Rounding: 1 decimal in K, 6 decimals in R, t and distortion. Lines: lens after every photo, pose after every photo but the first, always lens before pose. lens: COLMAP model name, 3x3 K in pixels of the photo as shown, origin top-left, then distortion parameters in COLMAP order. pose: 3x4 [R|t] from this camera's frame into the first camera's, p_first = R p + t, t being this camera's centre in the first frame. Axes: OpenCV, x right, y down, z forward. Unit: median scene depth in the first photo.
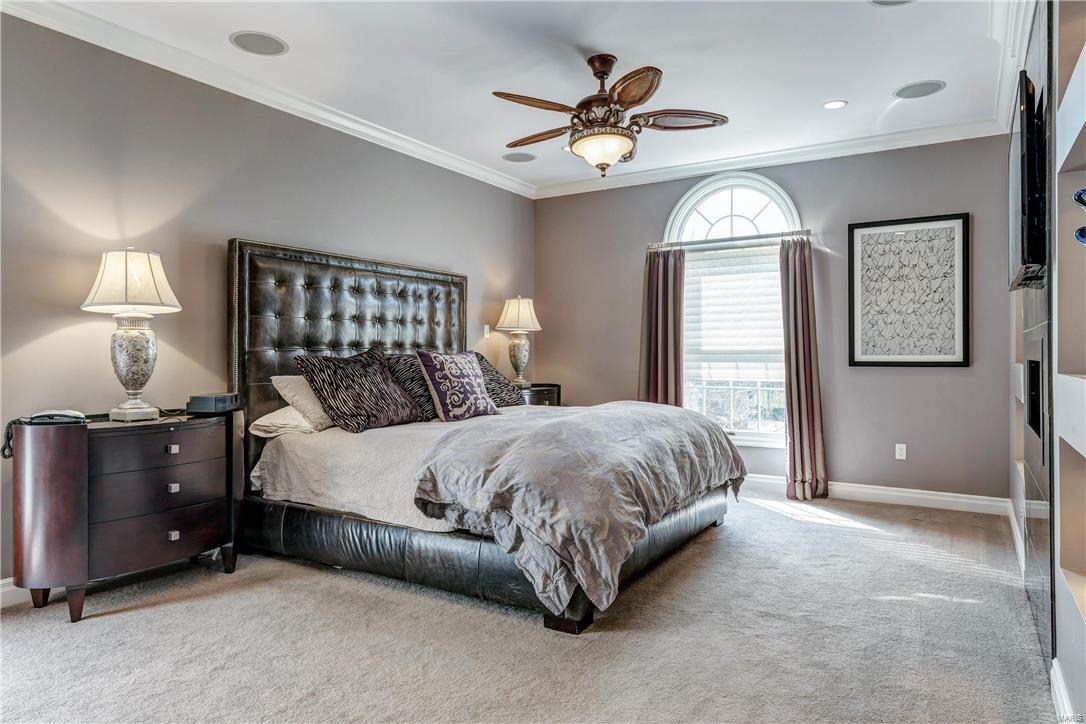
lens RADIAL K [[687.8, 0, 544.8], [0, 687.8, 361.1], [0, 0, 1]] dist [0.003334, 0.000434]
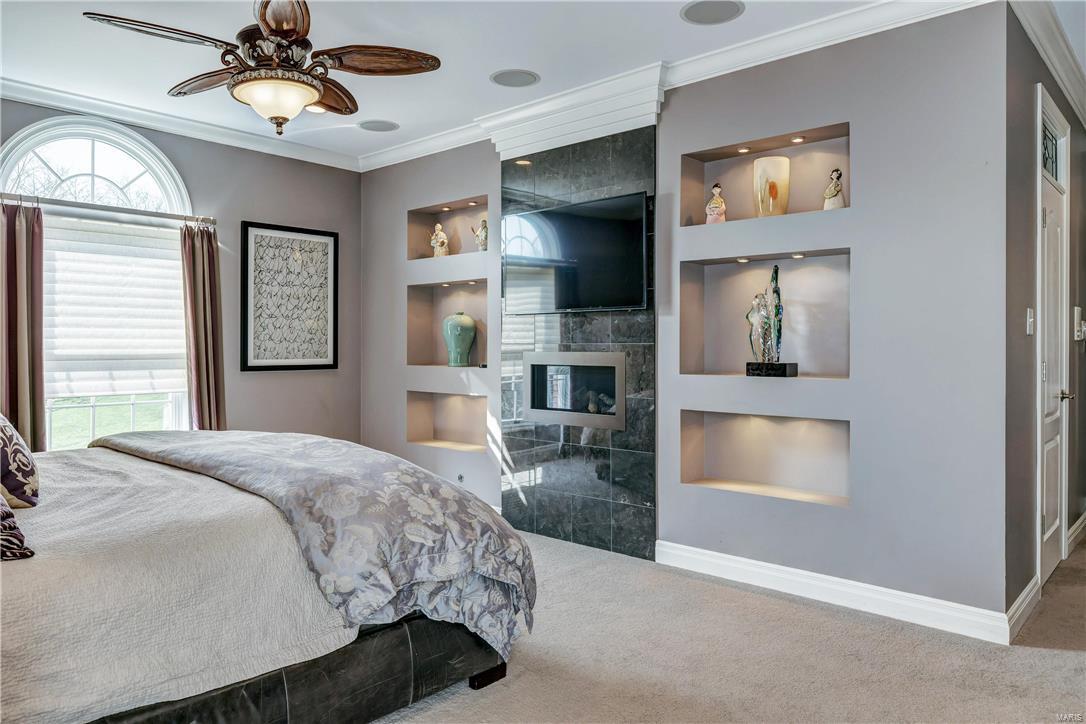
lens RADIAL K [[750.4, 0, 544.0], [0, 750.4, 354.9], [0, 0, 1]] dist [0.001960, -0.000326]
pose [[0.179085, -0.010690, 0.983776, -0.492342], [0.006564, 0.999932, 0.009670, -0.022110], [-0.983812, 0.004726, 0.179142, 0.406438]]
